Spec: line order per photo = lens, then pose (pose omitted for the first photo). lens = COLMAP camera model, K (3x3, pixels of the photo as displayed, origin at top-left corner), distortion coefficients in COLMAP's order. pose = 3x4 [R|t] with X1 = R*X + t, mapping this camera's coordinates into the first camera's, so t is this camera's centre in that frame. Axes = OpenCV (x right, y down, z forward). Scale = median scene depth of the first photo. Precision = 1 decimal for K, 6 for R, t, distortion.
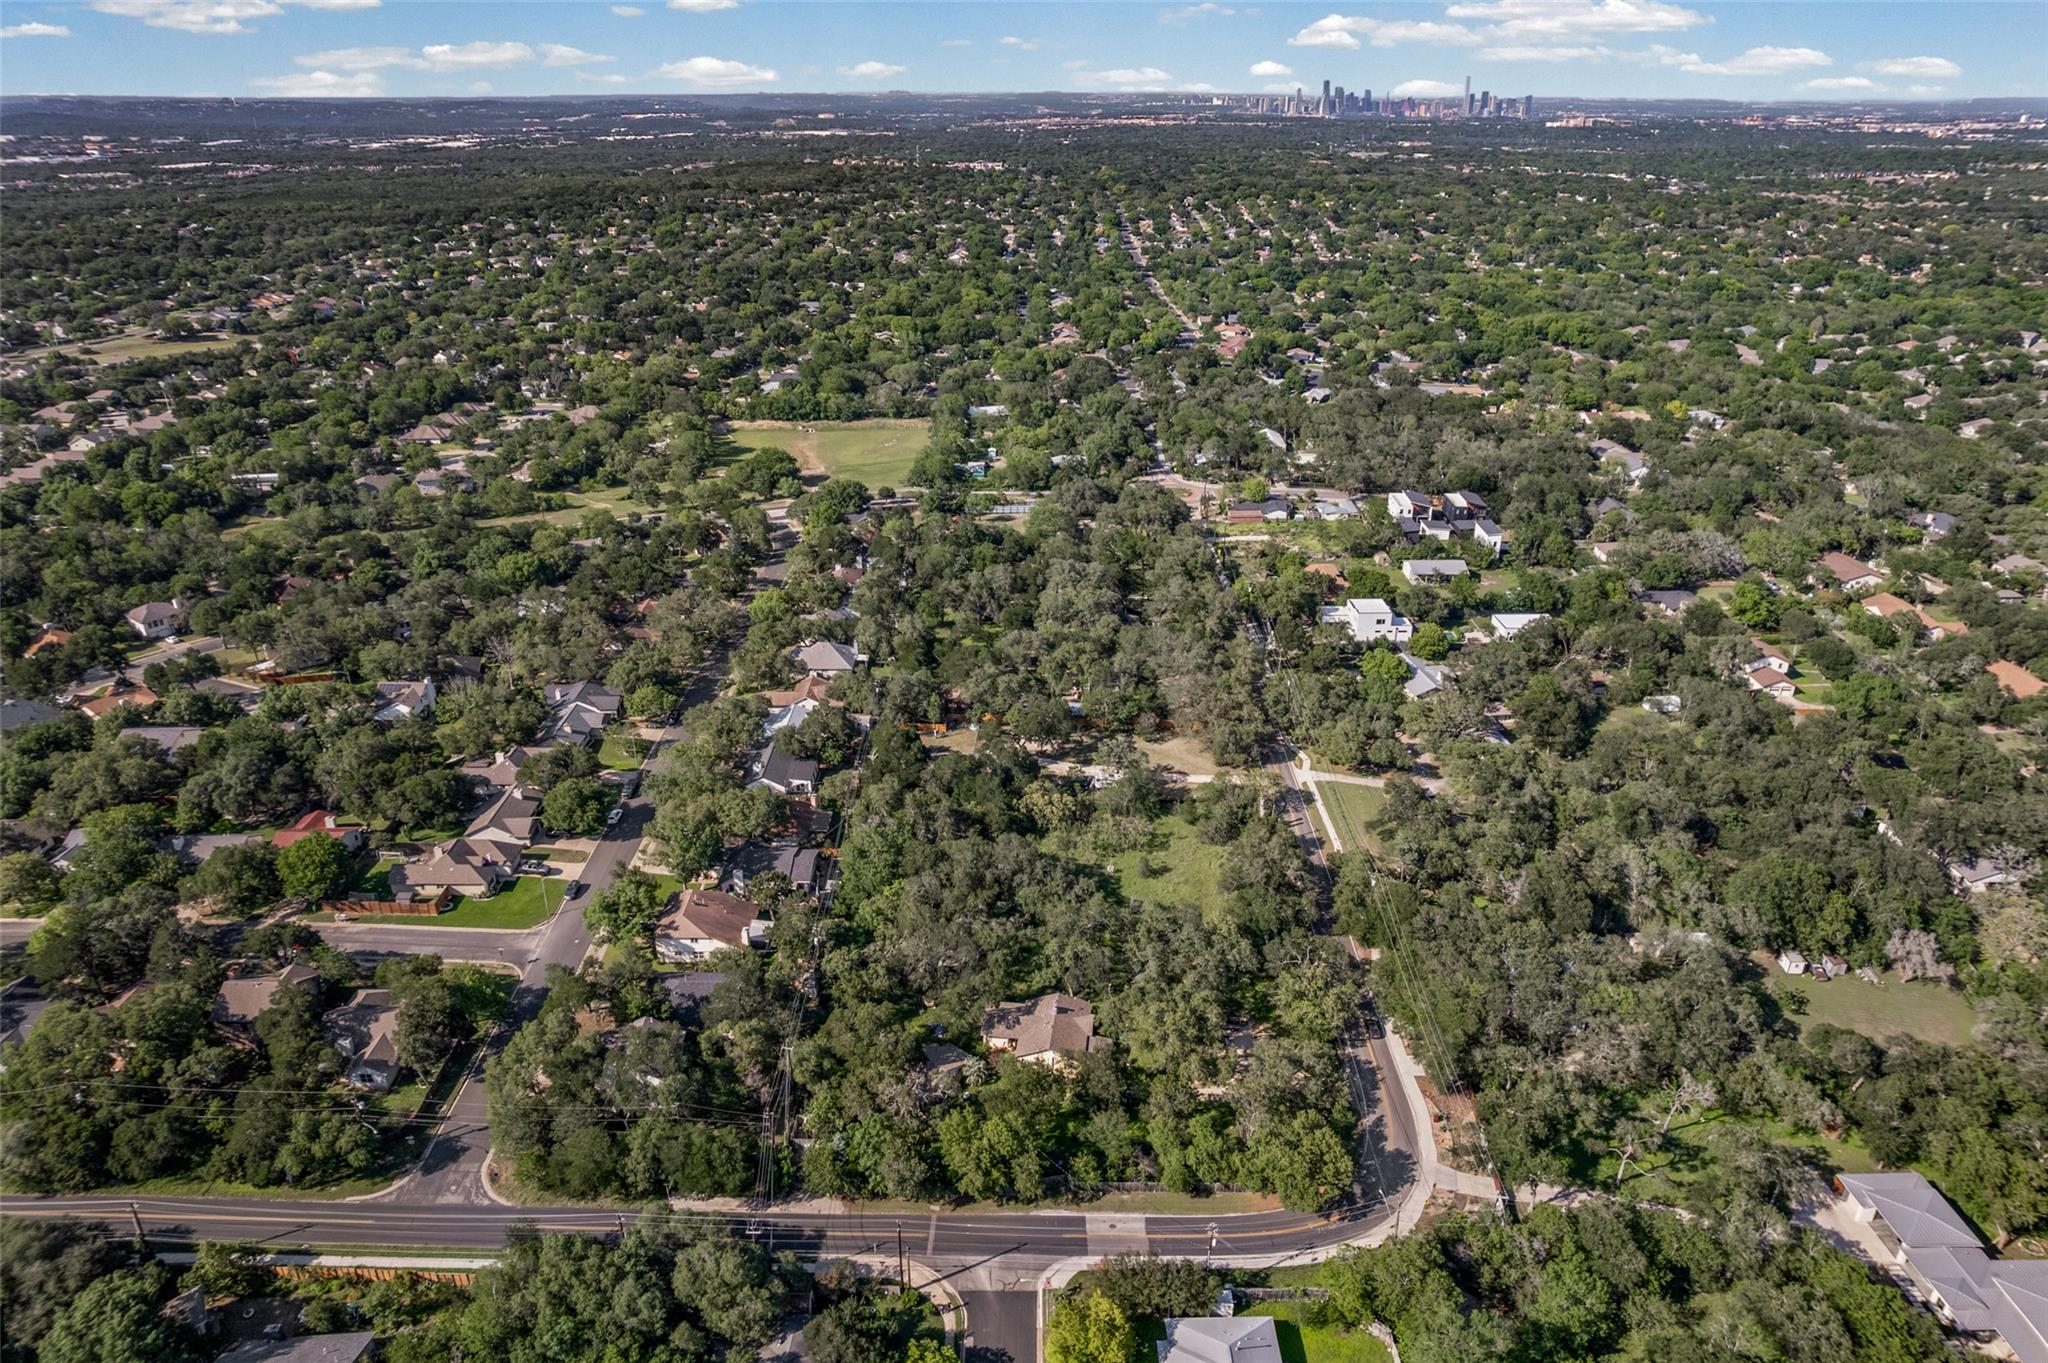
lens RADIAL K [[1325.0, 0, 1029.9], [0, 1325.0, 688.4], [0, 0, 1]] dist [-0.069289, 0.055754]
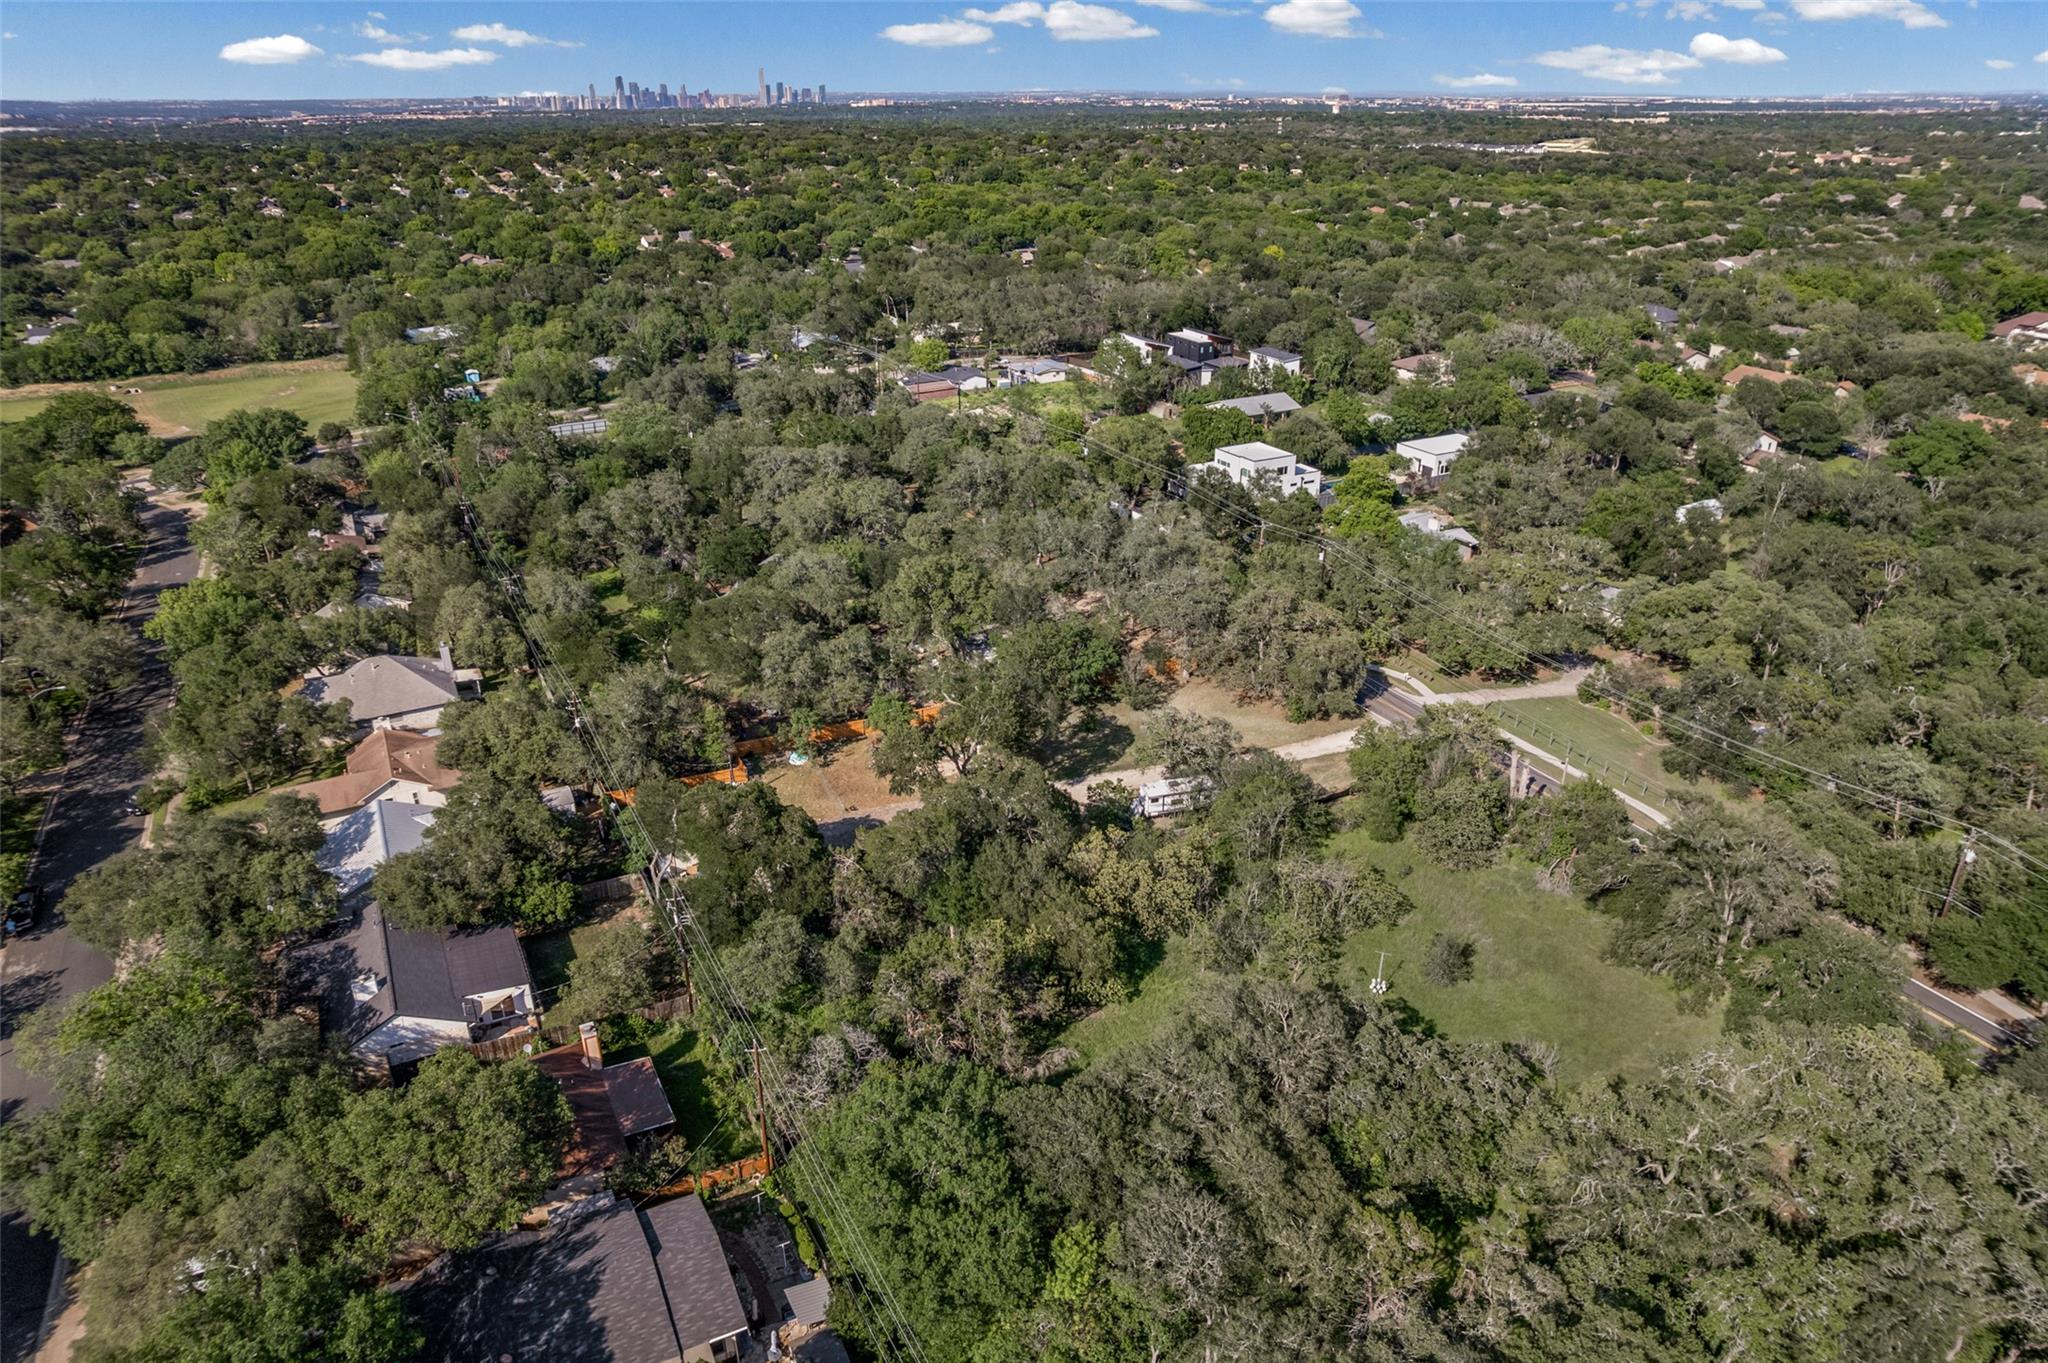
lens RADIAL K [[1325.0, 0, 1036.3], [0, 1325.0, 699.3], [0, 0, 1]] dist [-0.069289, 0.055754]
pose [[0.881596, -0.204147, 0.425572, -0.147939], [0.202154, 0.978056, 0.050400, 0.002314], [-0.426523, 0.041598, 0.903520, 0.496808]]
